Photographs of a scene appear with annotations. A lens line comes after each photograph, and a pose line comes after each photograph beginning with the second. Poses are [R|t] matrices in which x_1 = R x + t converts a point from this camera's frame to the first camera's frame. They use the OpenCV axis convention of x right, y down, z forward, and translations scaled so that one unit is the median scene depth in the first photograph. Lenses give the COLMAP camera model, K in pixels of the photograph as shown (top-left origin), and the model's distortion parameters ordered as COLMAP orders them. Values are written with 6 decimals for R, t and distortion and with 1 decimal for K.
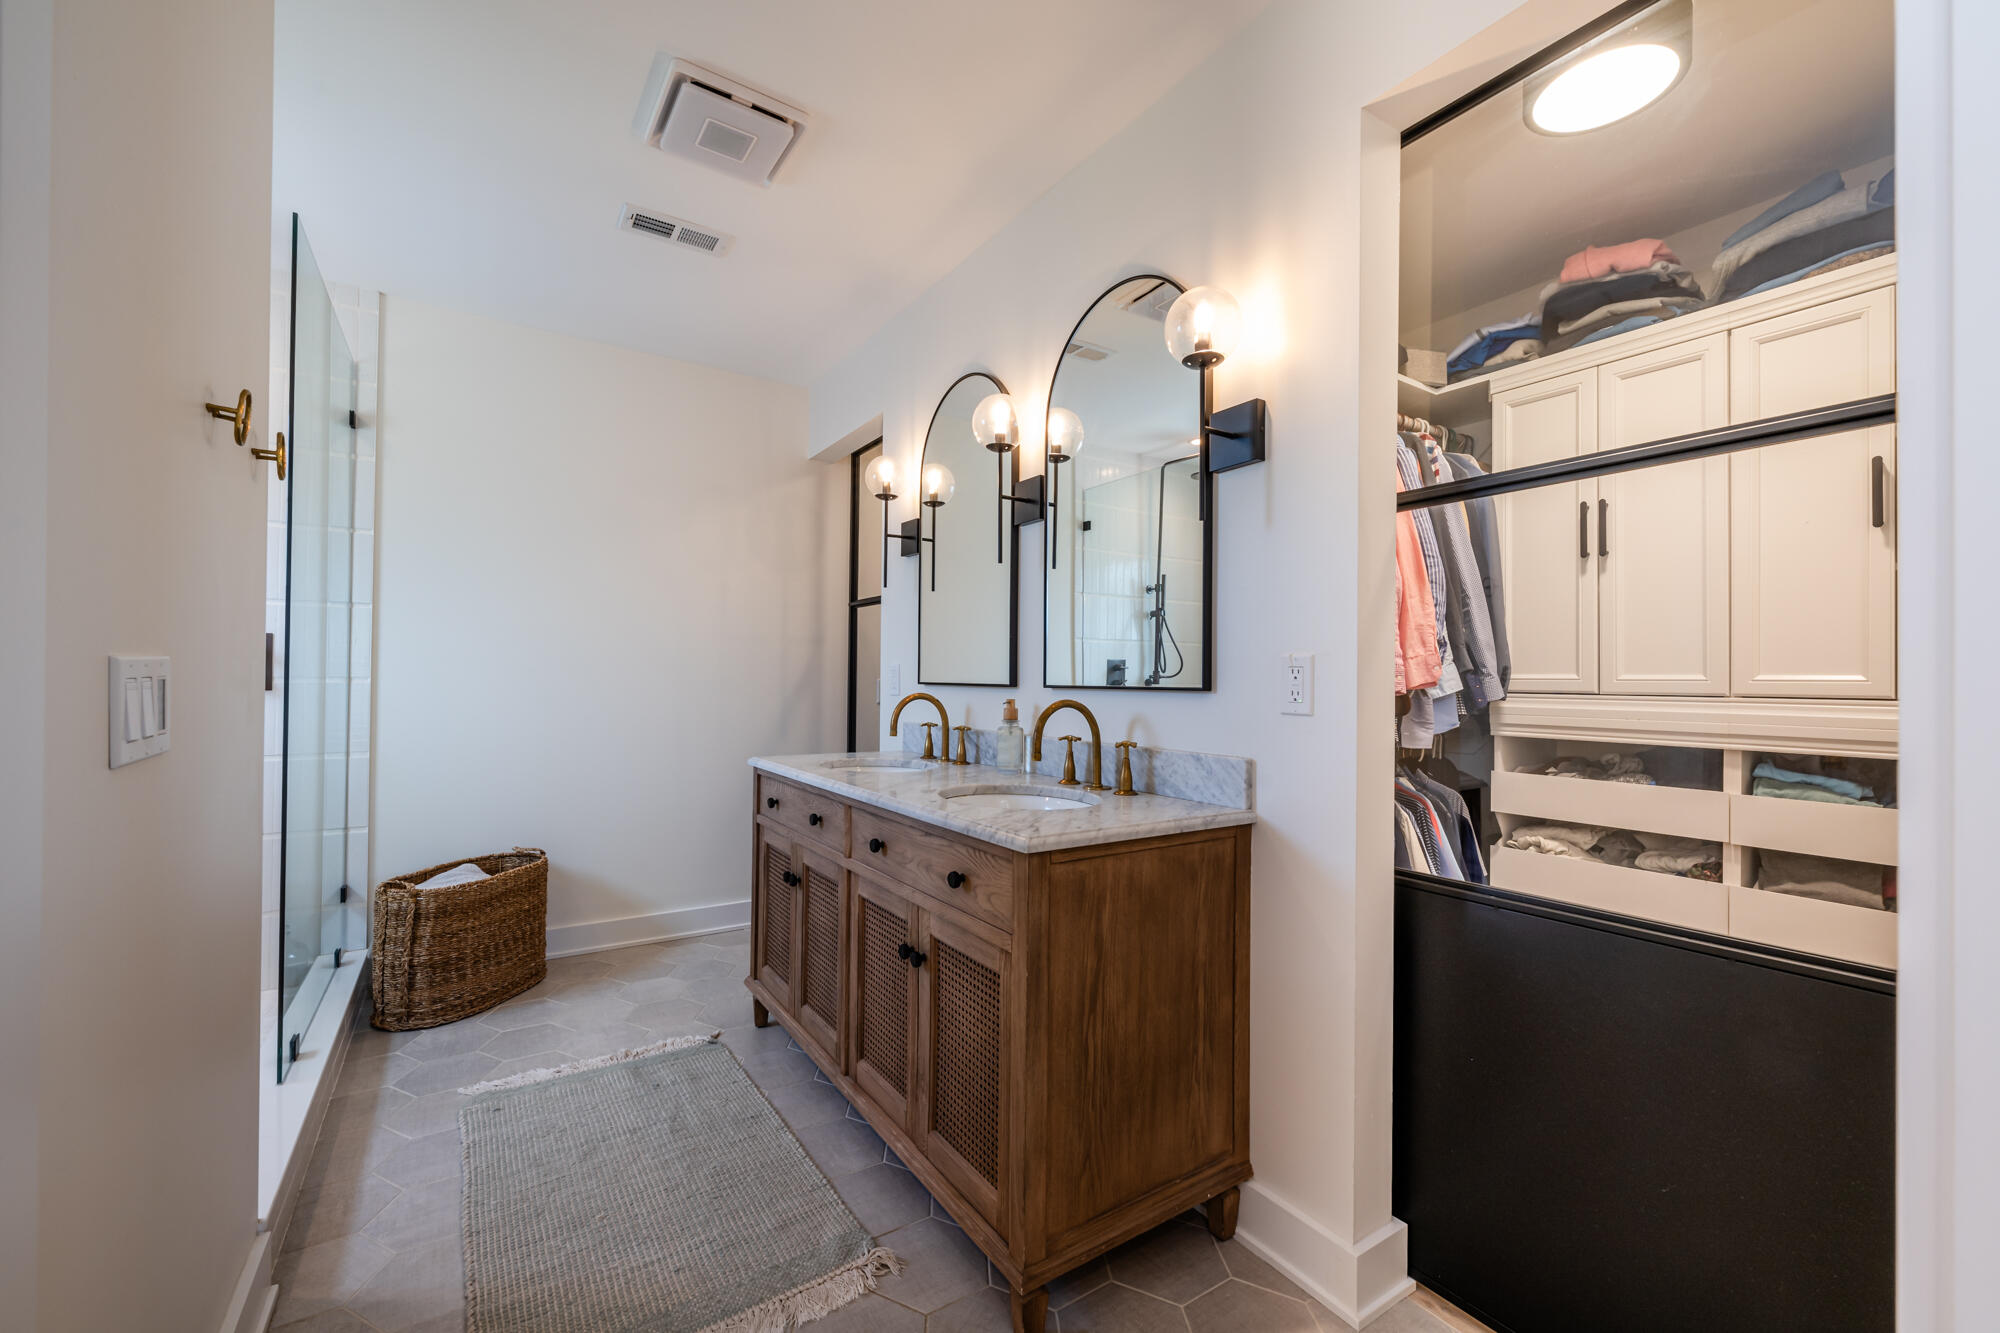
lens RADIAL K [[796.7, 0, 1000.0], [0, 796.7, 666.5], [0, 0, 1]] dist [0.000138, 0.000021]
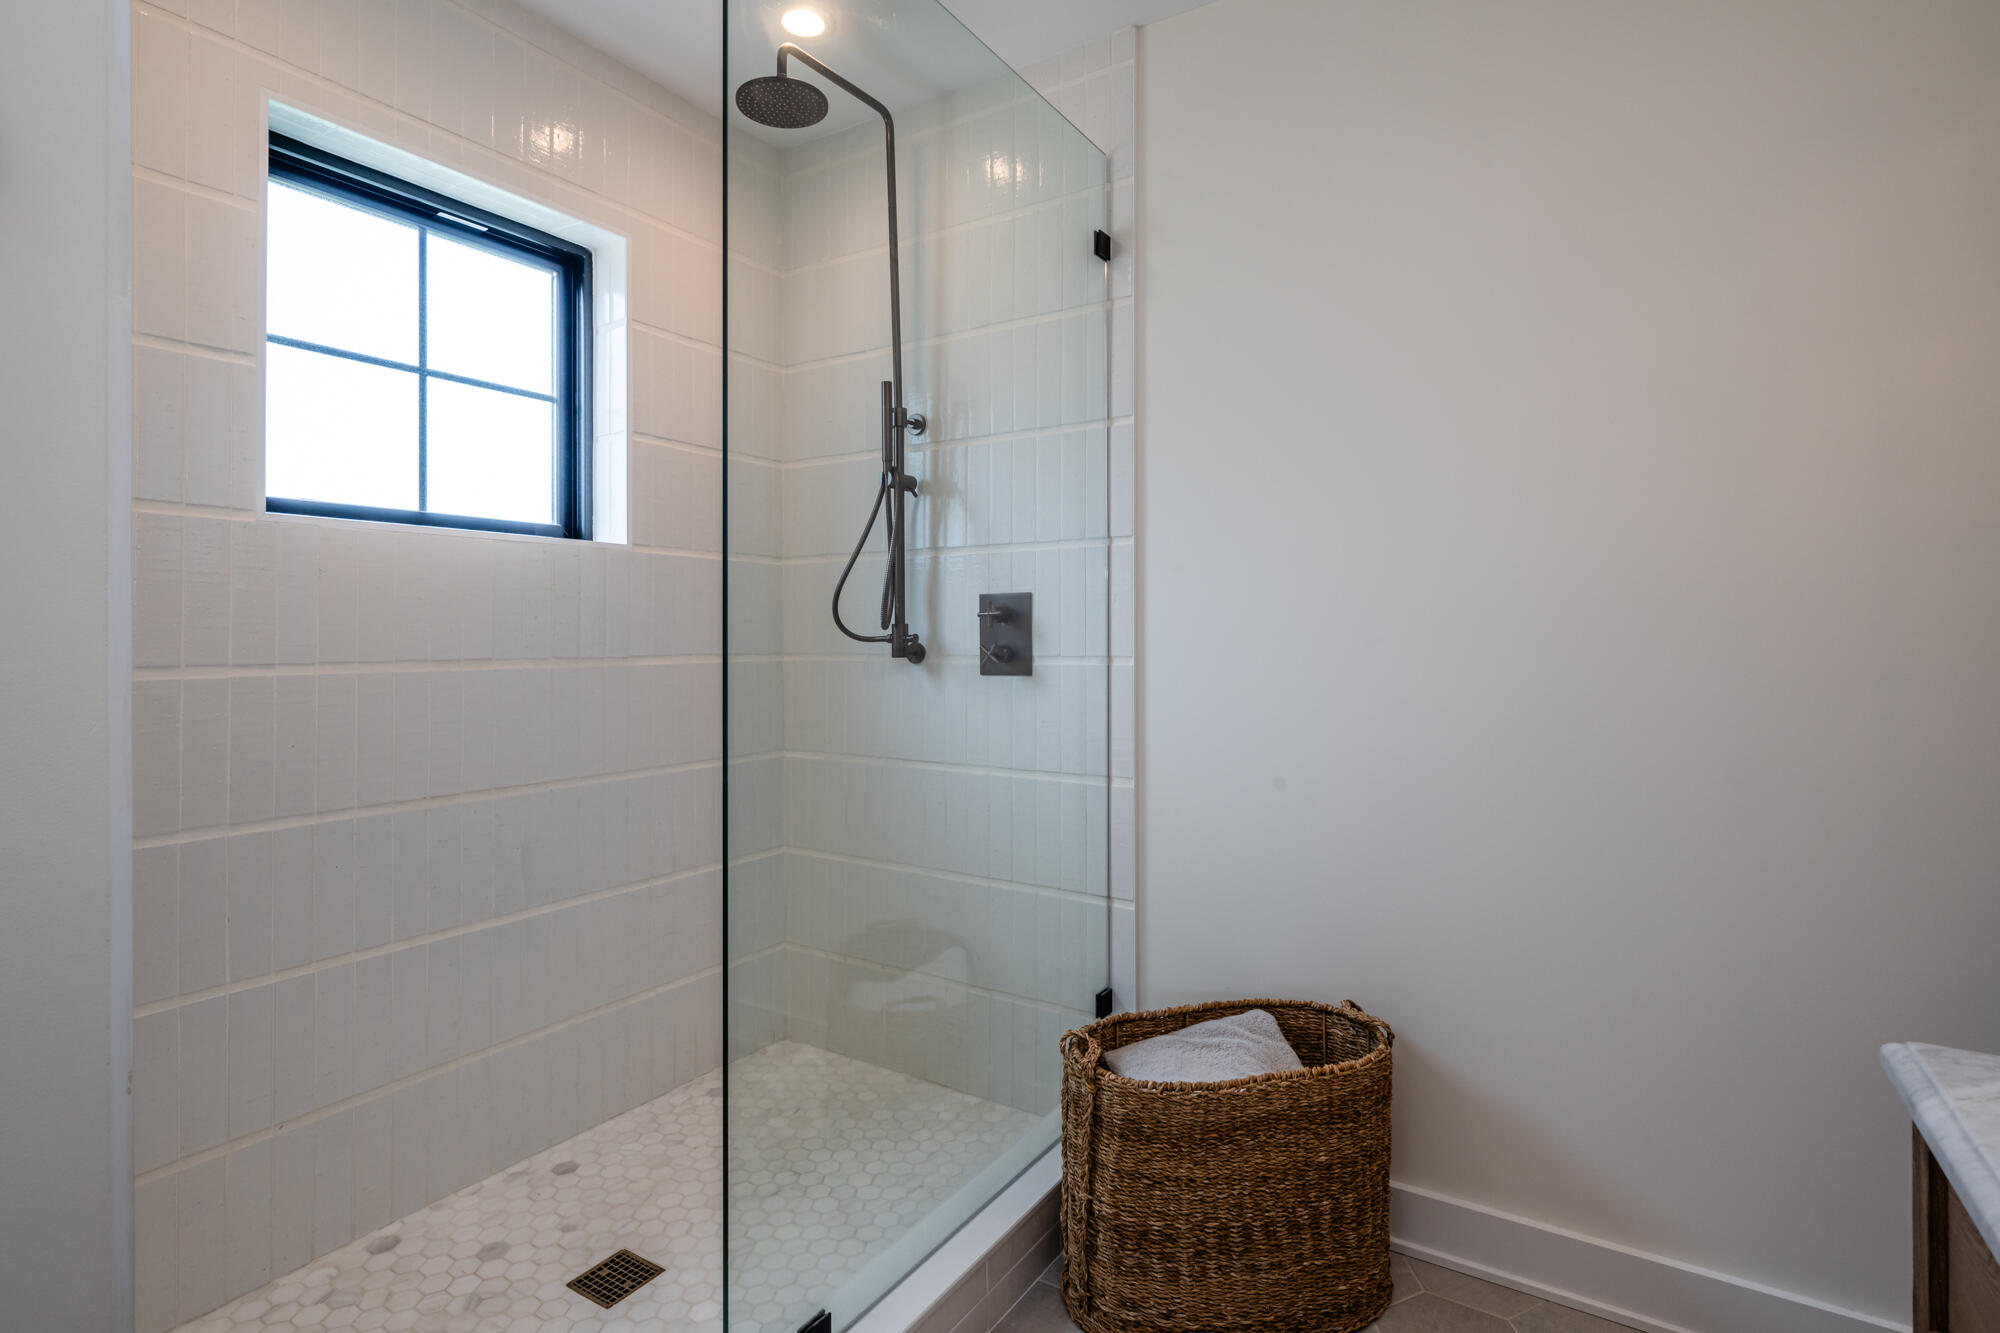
lens RADIAL K [[972.5, 0, 1005.8], [0, 972.5, 622.5], [0, 0, 1]] dist [0.001561, -0.000535]
pose [[0.404512, -0.016814, -0.914378, -0.150354], [0.019504, 0.999762, -0.009755, -0.007532], [0.914325, -0.013888, 0.404743, 0.621283]]
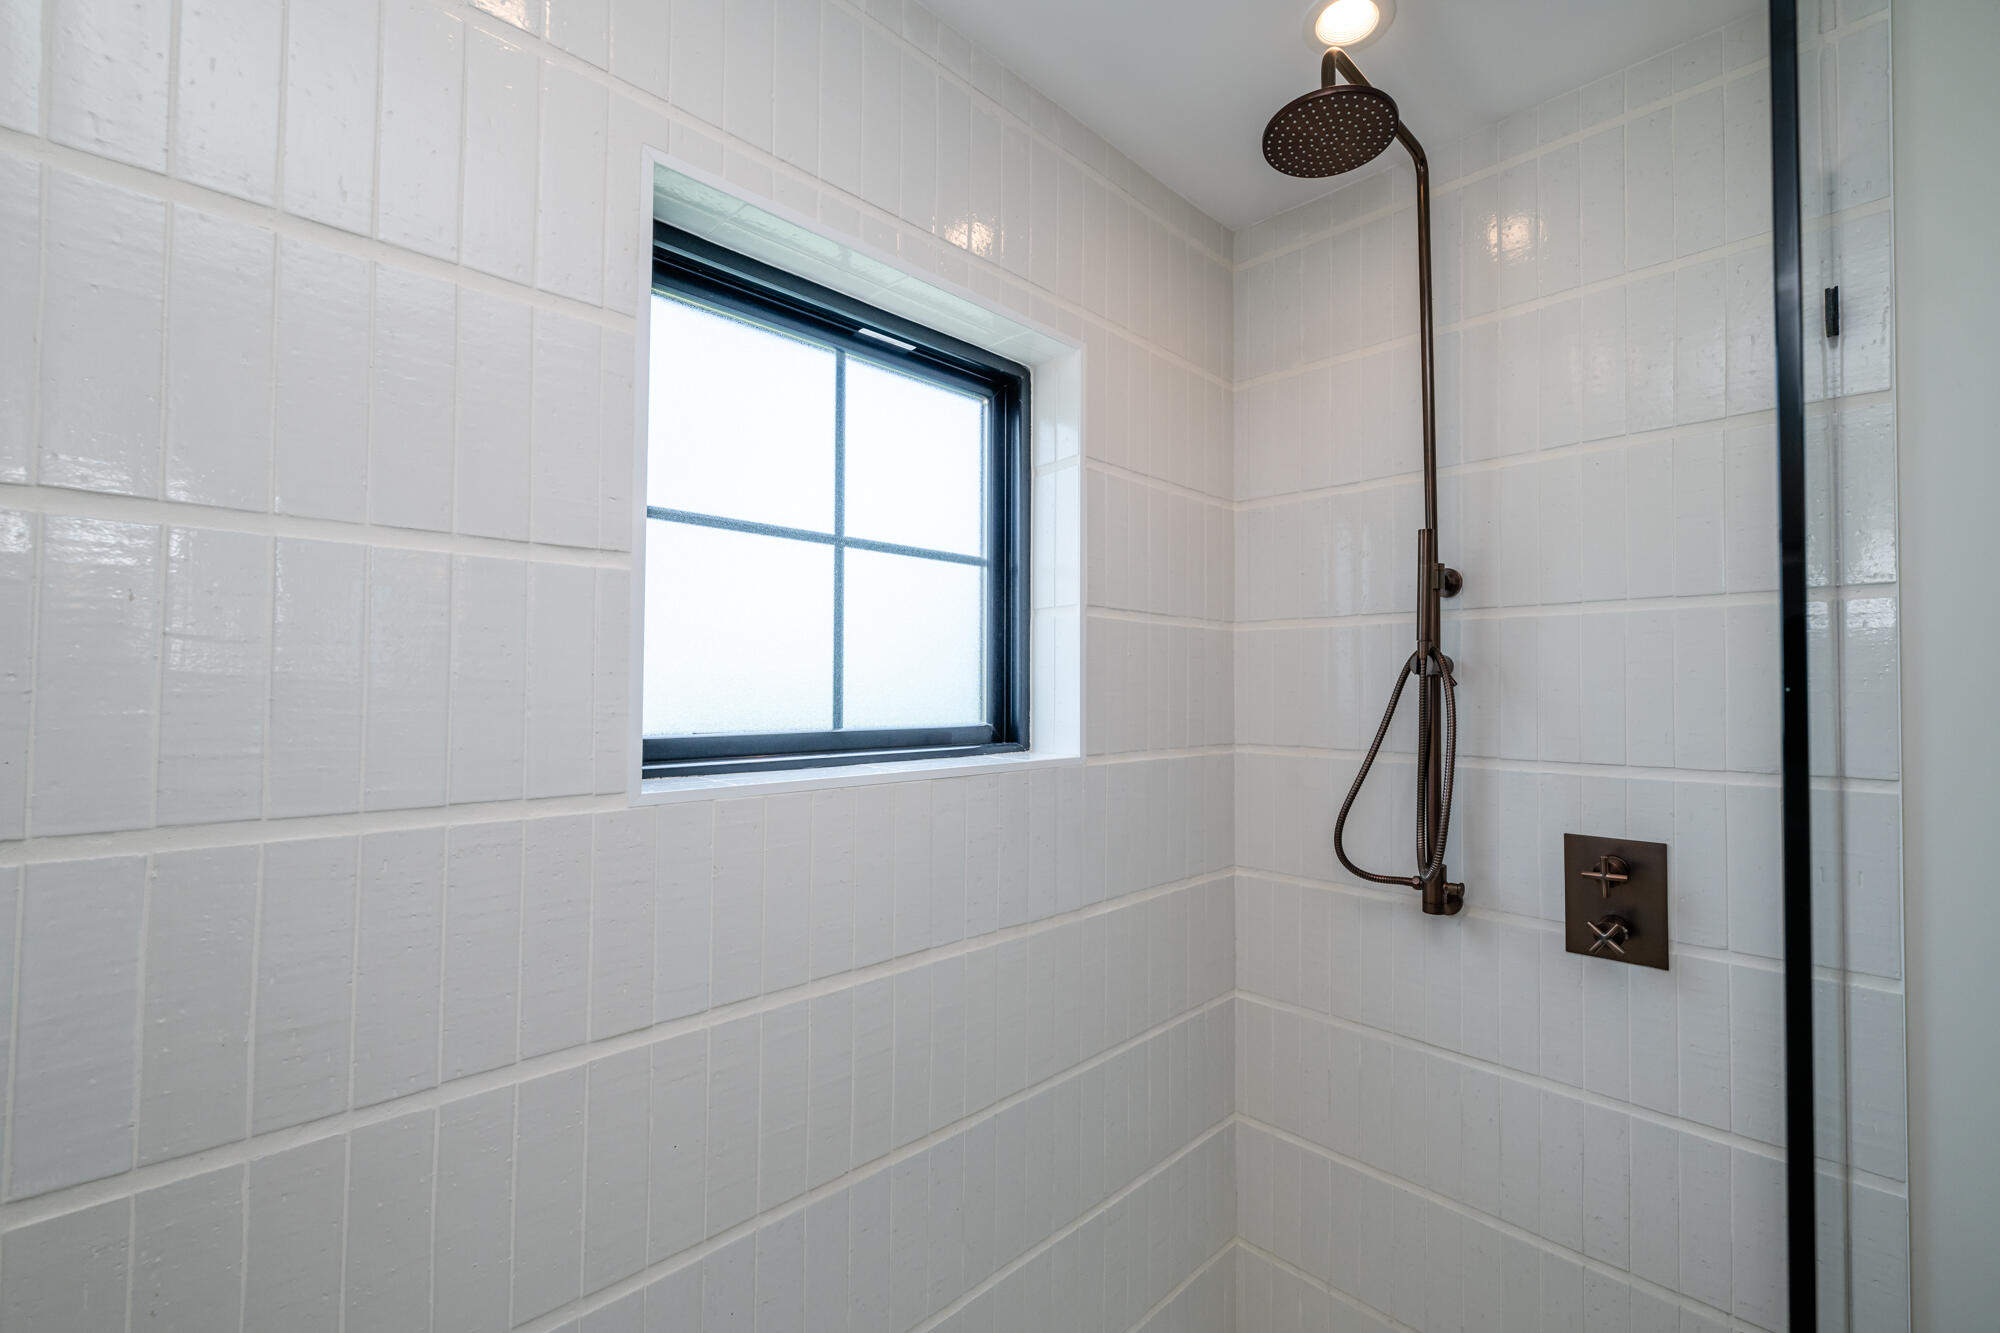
lens RADIAL K [[816.5, 0, 1073.0], [0, 816.5, 675.0], [0, 0, 1]] dist [-0.001432, -0.000069]
pose [[0.219405, -0.012664, -0.975552, -0.523022], [0.004284, 0.999919, -0.012017, -0.132699], [0.975625, -0.001543, 0.219441, 0.545298]]
